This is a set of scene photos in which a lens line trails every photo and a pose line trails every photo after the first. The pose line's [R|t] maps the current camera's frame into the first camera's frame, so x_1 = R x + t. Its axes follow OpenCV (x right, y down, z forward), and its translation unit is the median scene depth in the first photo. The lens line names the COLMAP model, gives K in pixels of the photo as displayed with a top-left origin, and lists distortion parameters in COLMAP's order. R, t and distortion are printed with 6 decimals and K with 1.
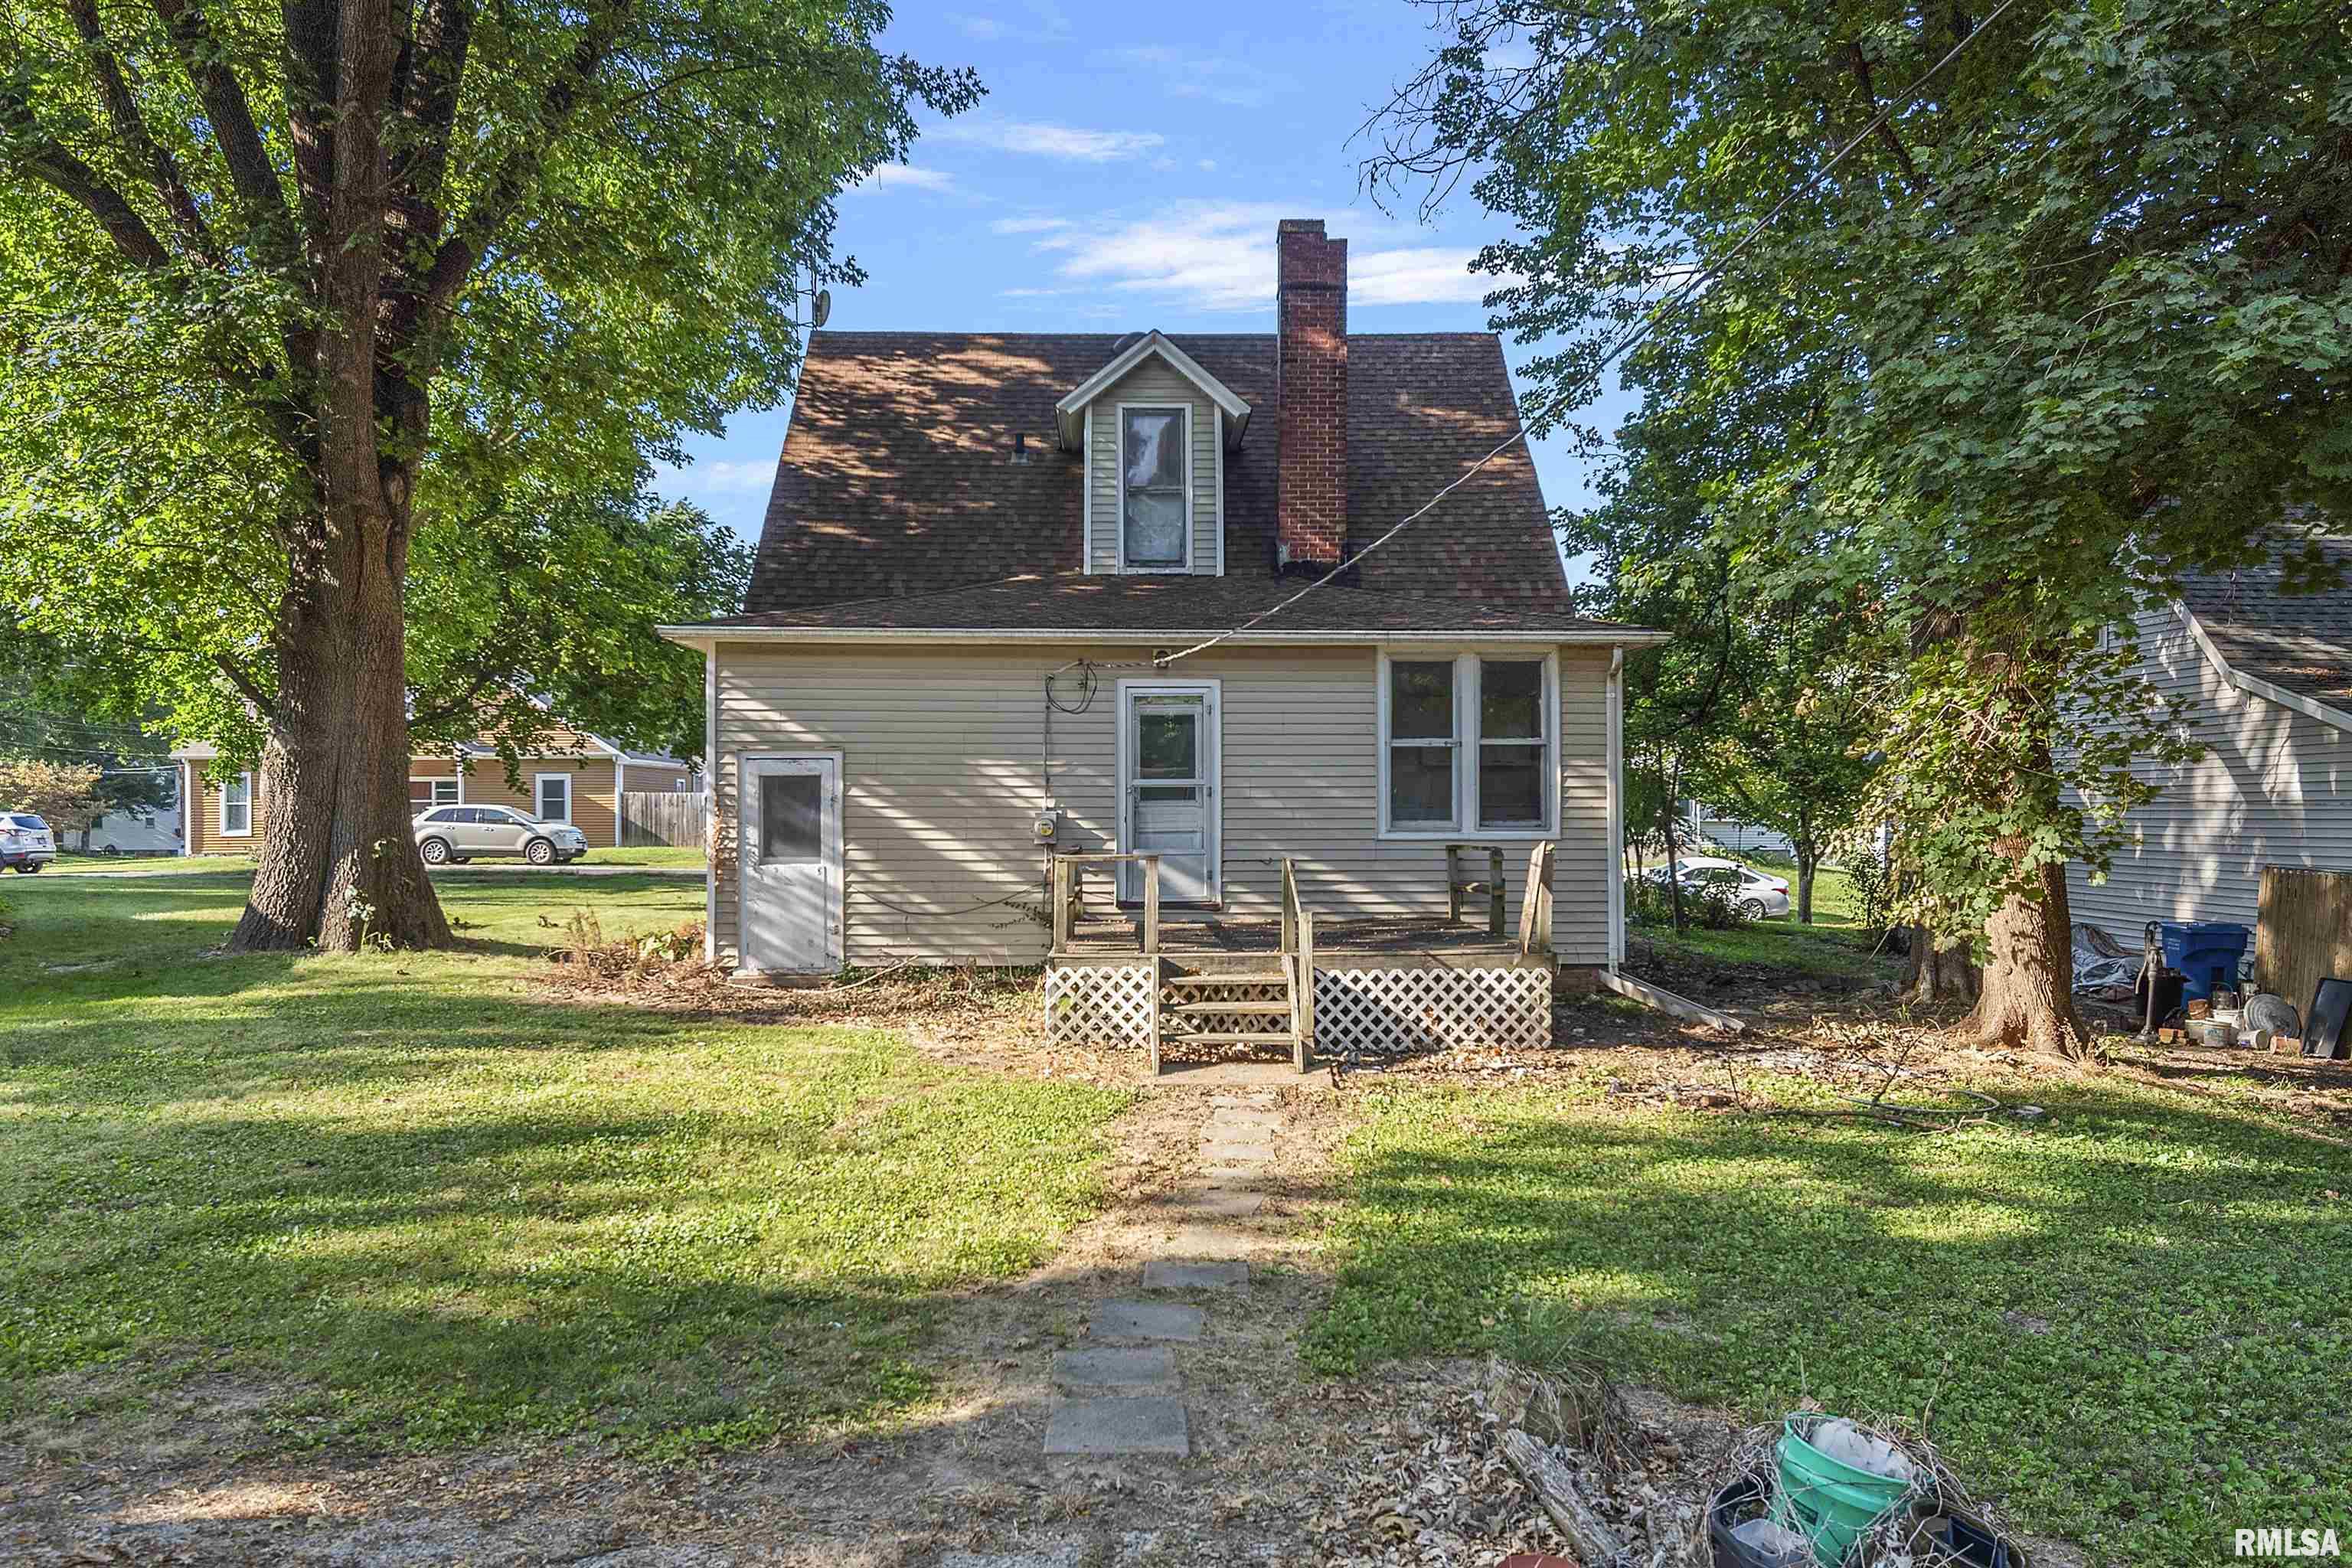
lens RADIAL K [[1727.9, 0, 1170.8], [0, 1727.9, 773.5], [0, 0, 1]] dist [0.032986, -0.000267]
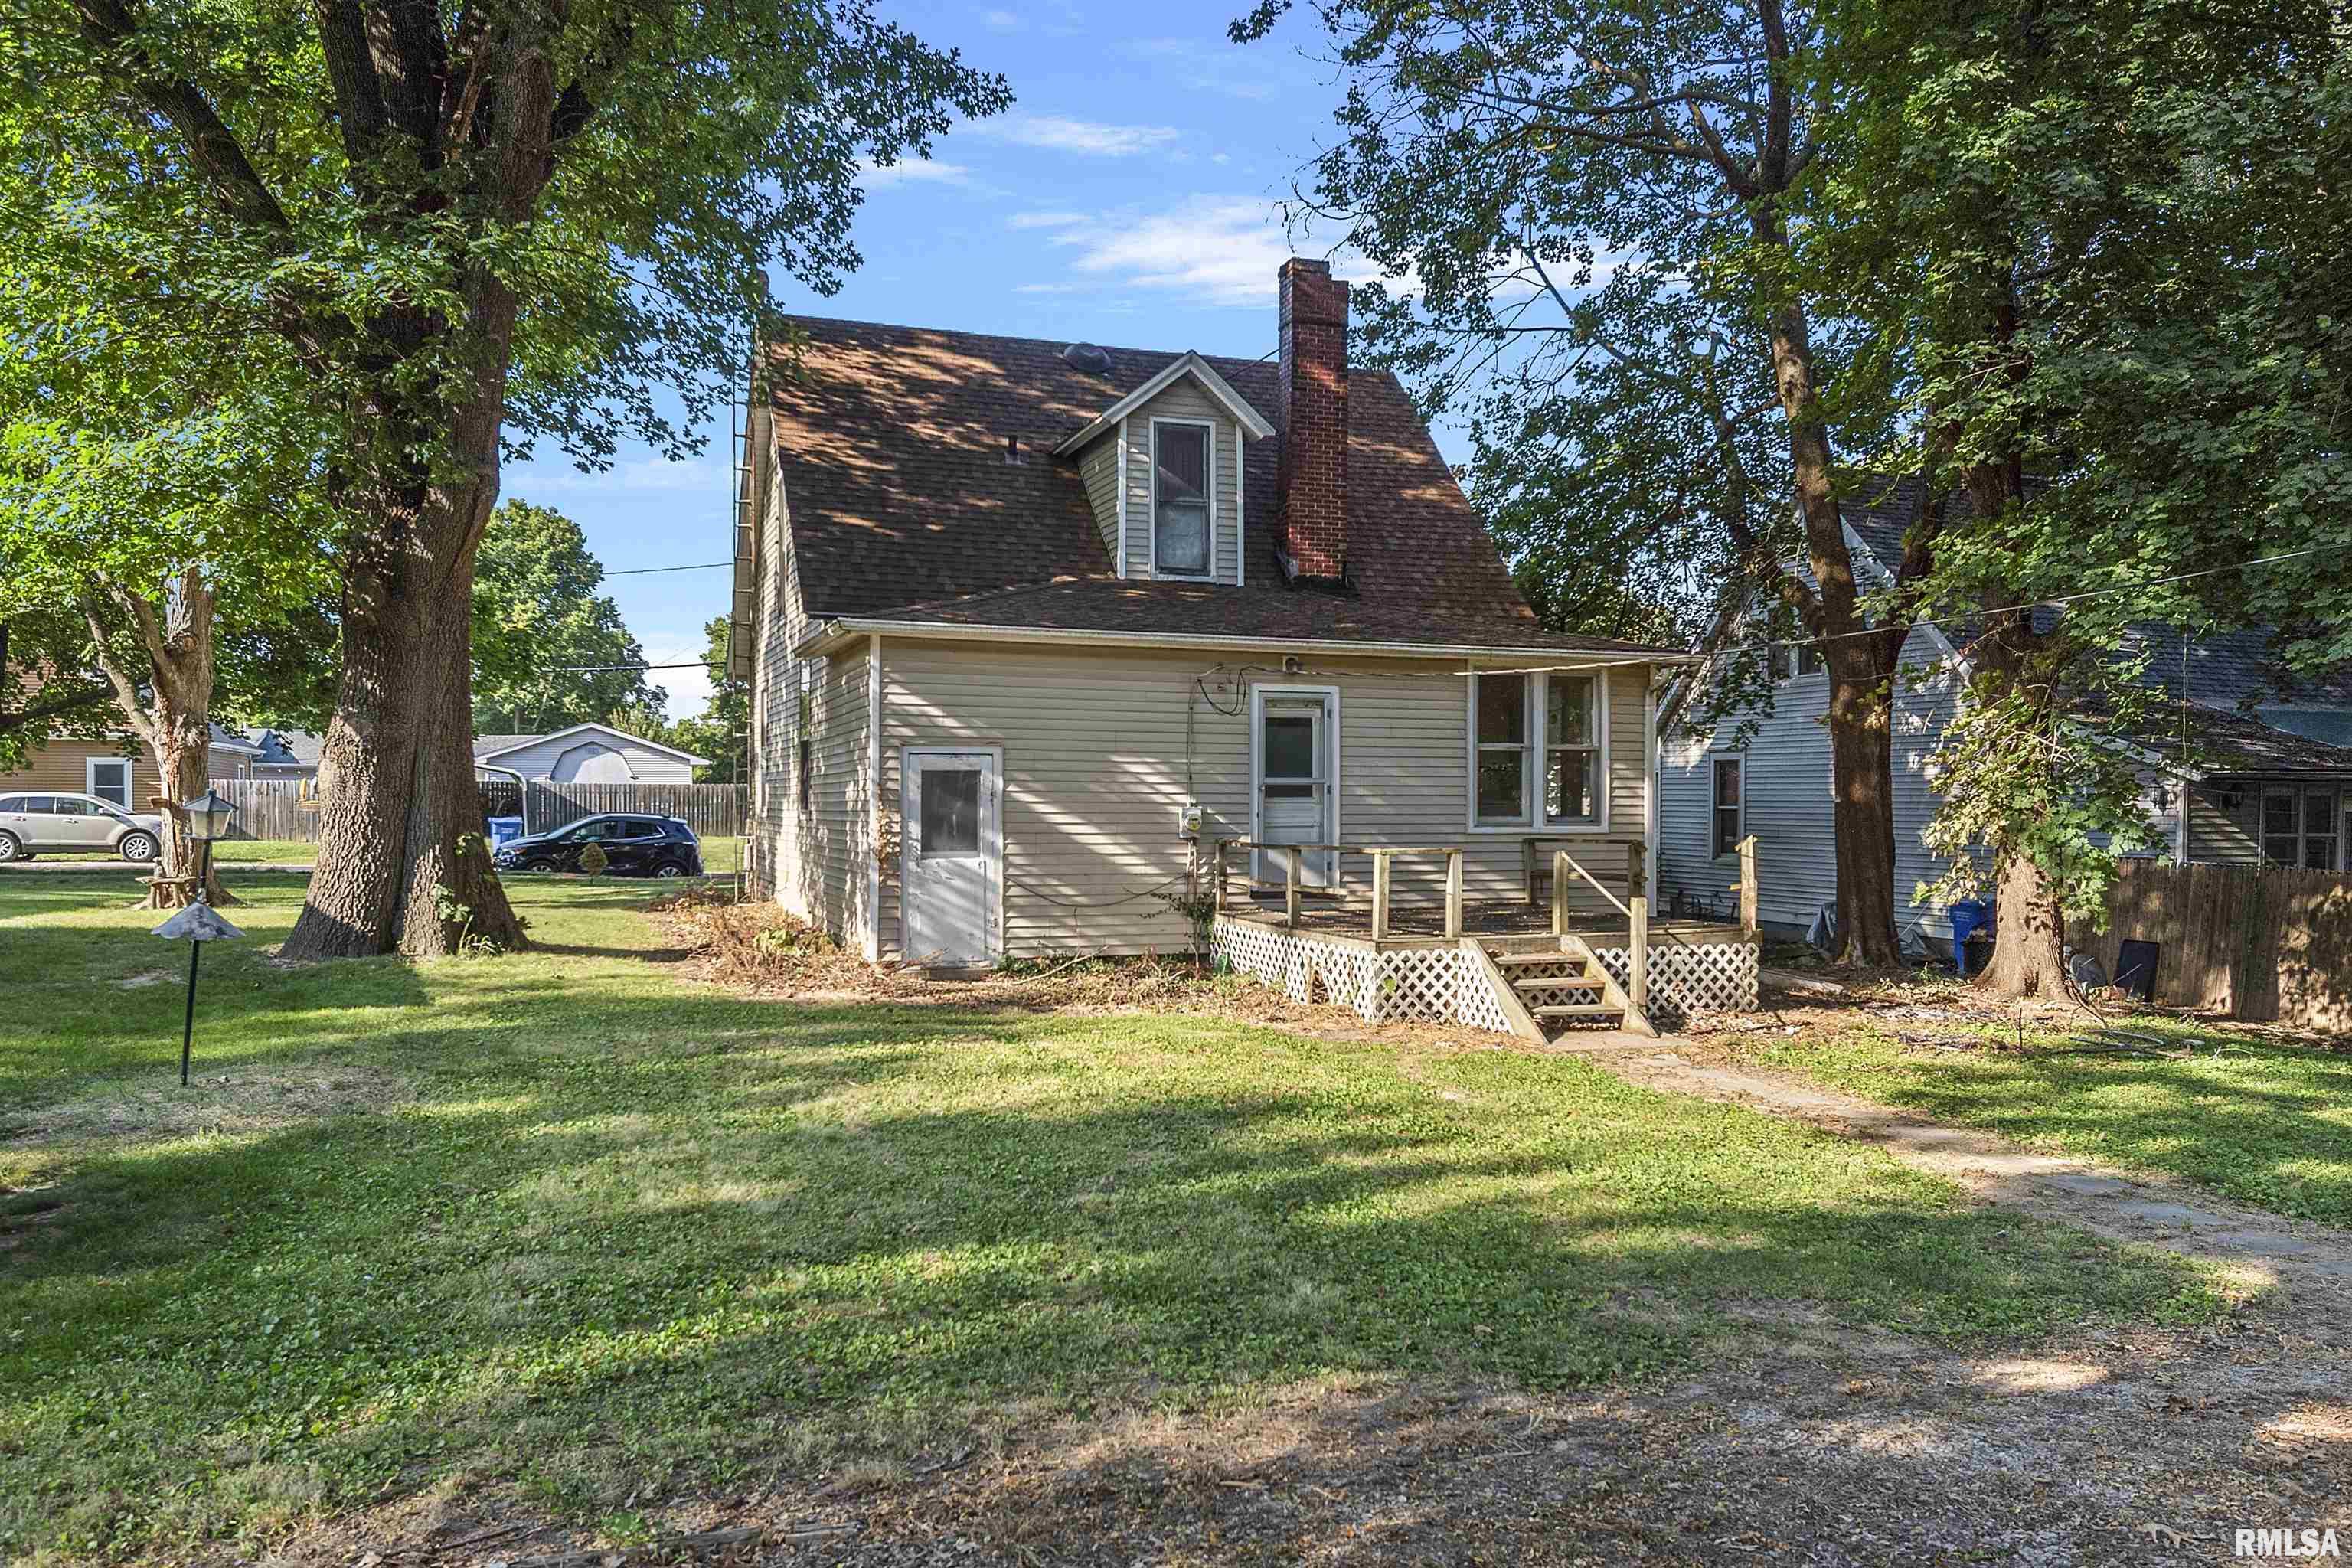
lens RADIAL K [[1715.1, 0, 1183.1], [0, 1715.1, 770.4], [0, 0, 1]] dist [0.049484, -0.045987]
pose [[0.948110, 0.010590, 0.317766, -0.409816], [-0.011579, 0.999932, 0.001223, -0.001767], [-0.317732, -0.004839, 0.948168, 0.007605]]
